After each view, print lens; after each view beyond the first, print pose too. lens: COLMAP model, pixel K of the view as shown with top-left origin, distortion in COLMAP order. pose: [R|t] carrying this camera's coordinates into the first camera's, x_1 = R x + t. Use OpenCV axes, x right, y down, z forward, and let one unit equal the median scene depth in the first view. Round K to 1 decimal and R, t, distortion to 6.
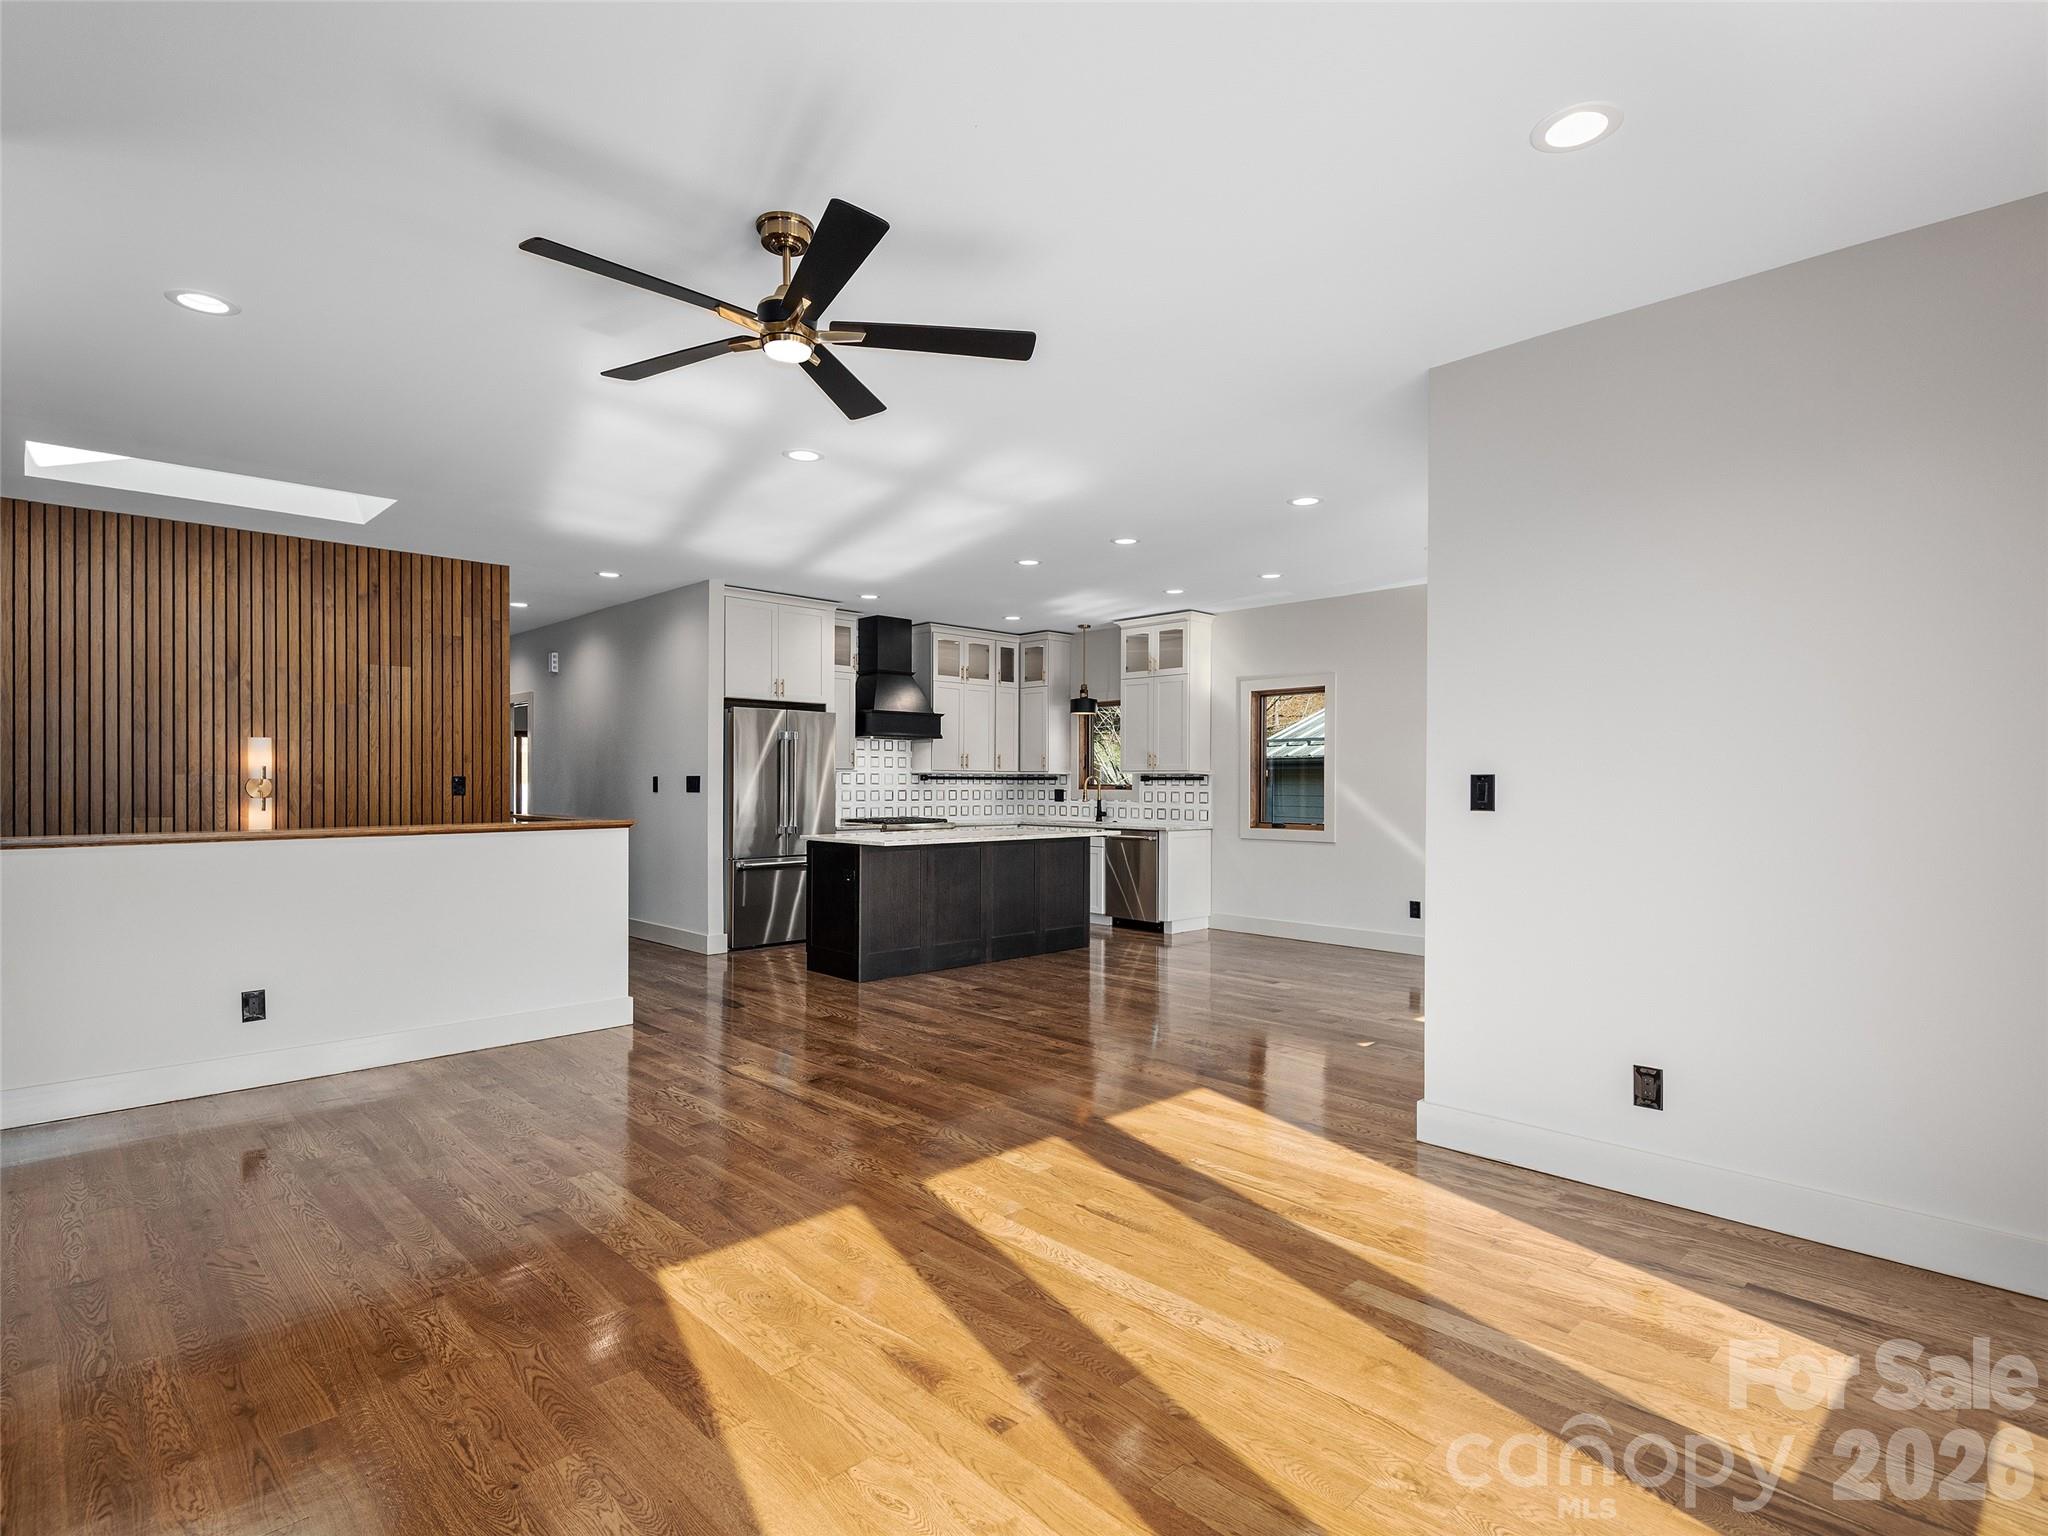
lens RADIAL K [[1049.0, 0, 1022.7], [0, 1049.0, 777.5], [0, 0, 1]] dist [-0.002354, -0.001186]
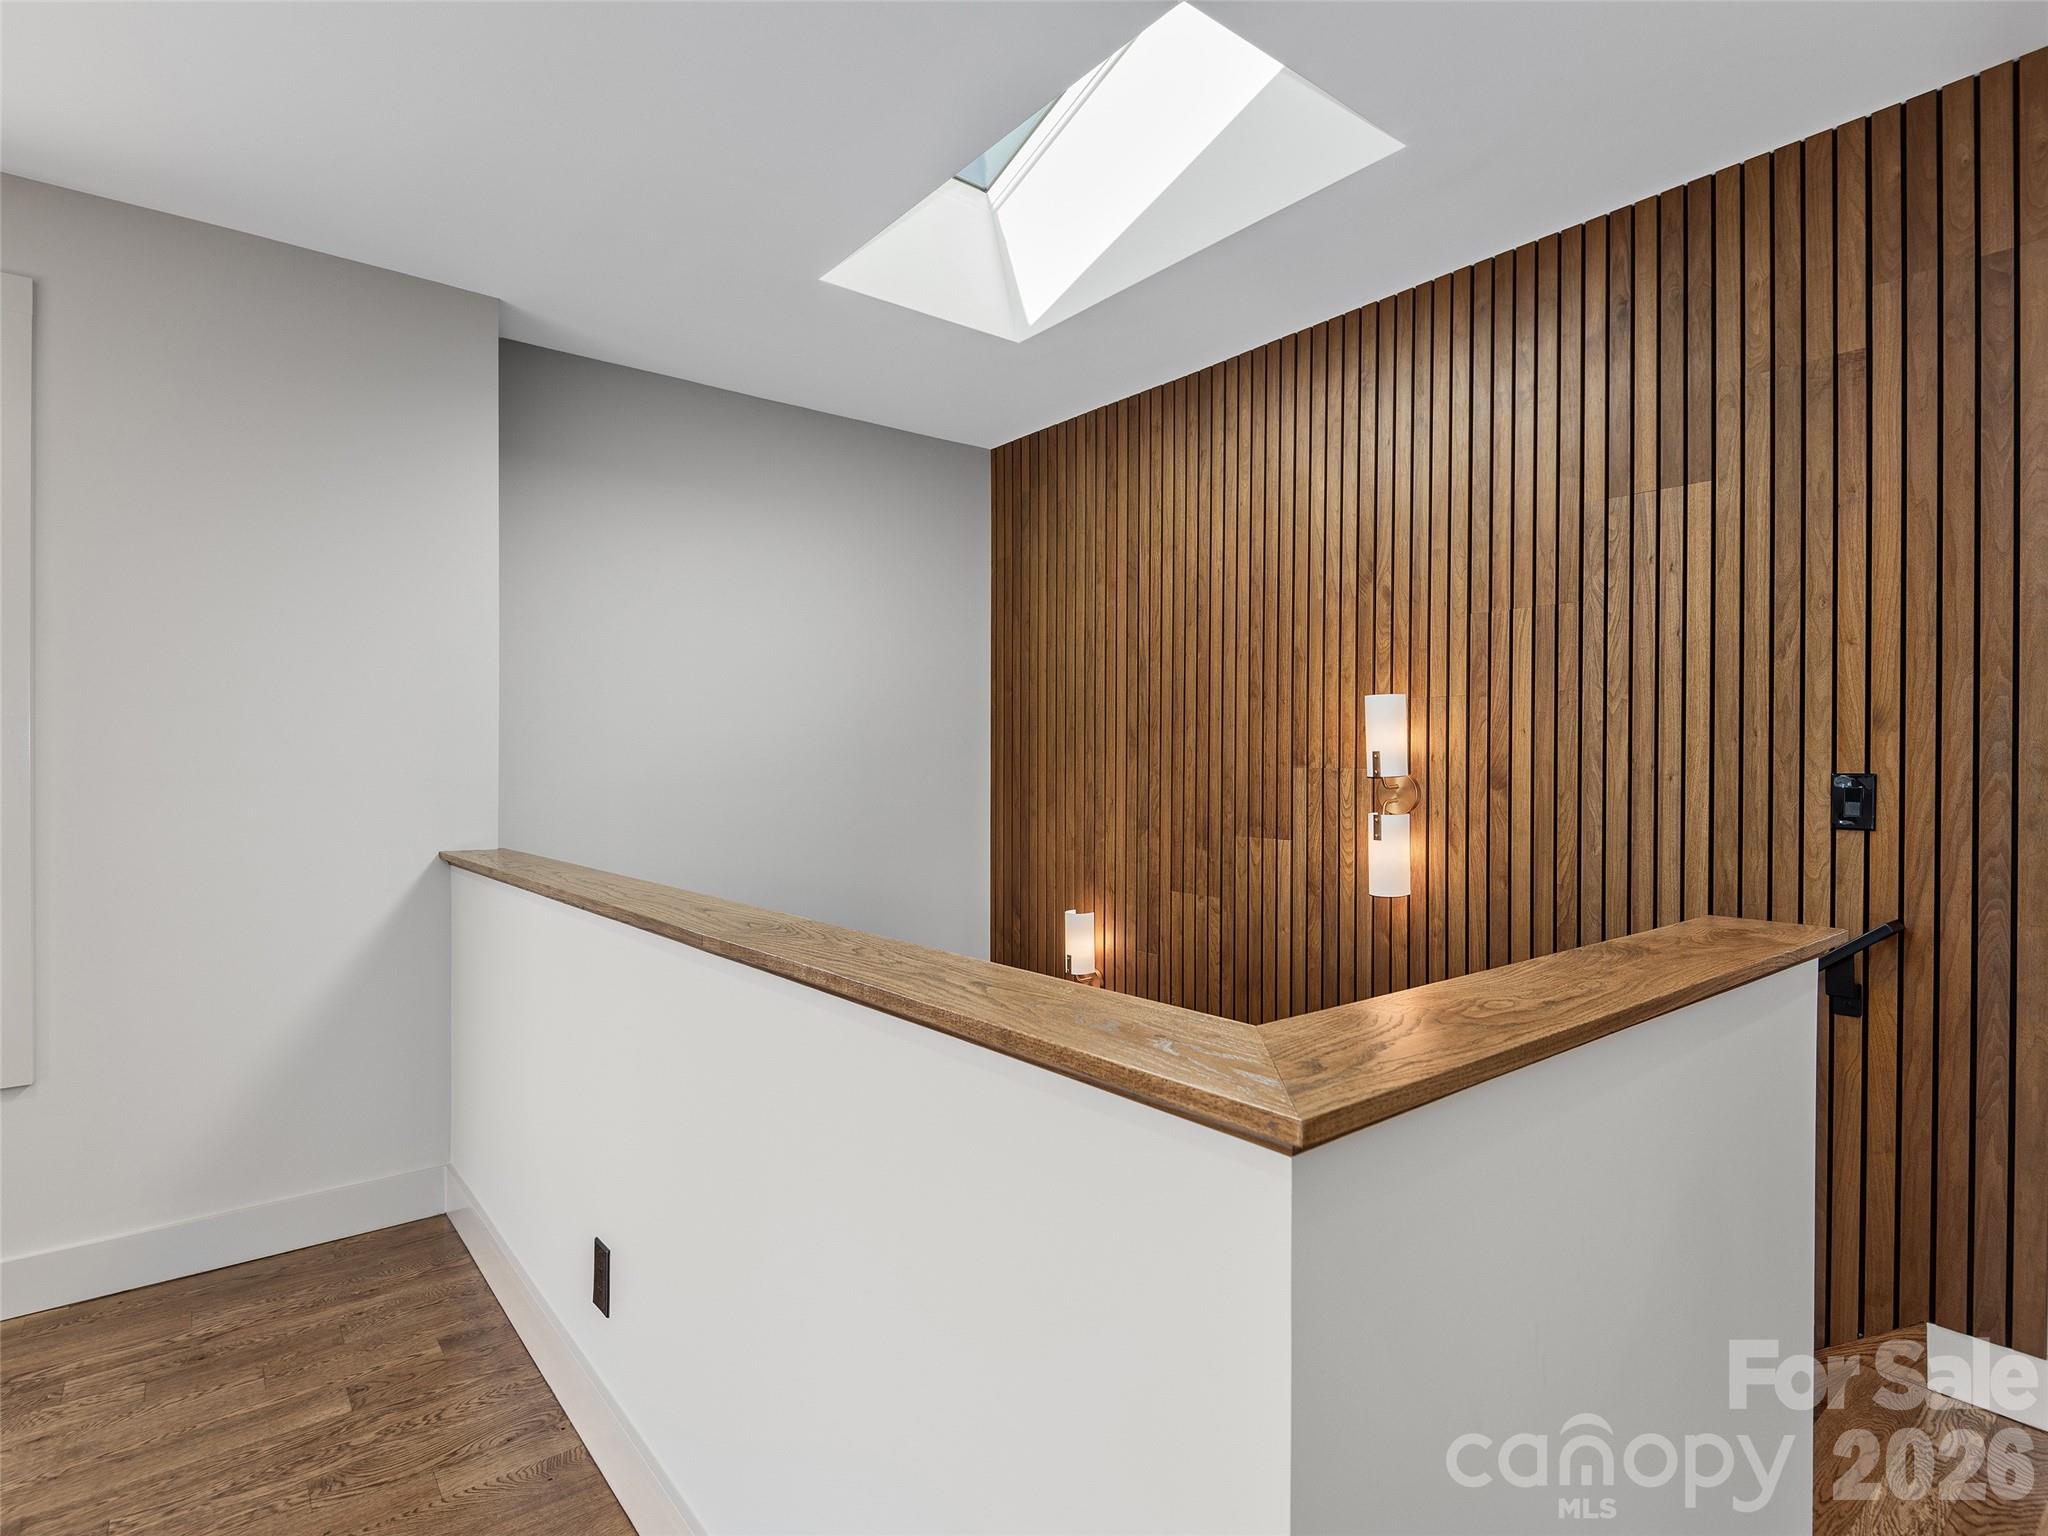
lens RADIAL K [[1049.0, 0, 1026.0], [0, 1049.0, 764.0], [0, 0, 1]] dist [-0.002354, -0.001186]
pose [[-0.082588, -0.005827, -0.996567, -0.193897], [0.000121, 0.999983, -0.005857, -0.002159], [0.996584, -0.000604, -0.082586, 0.794328]]
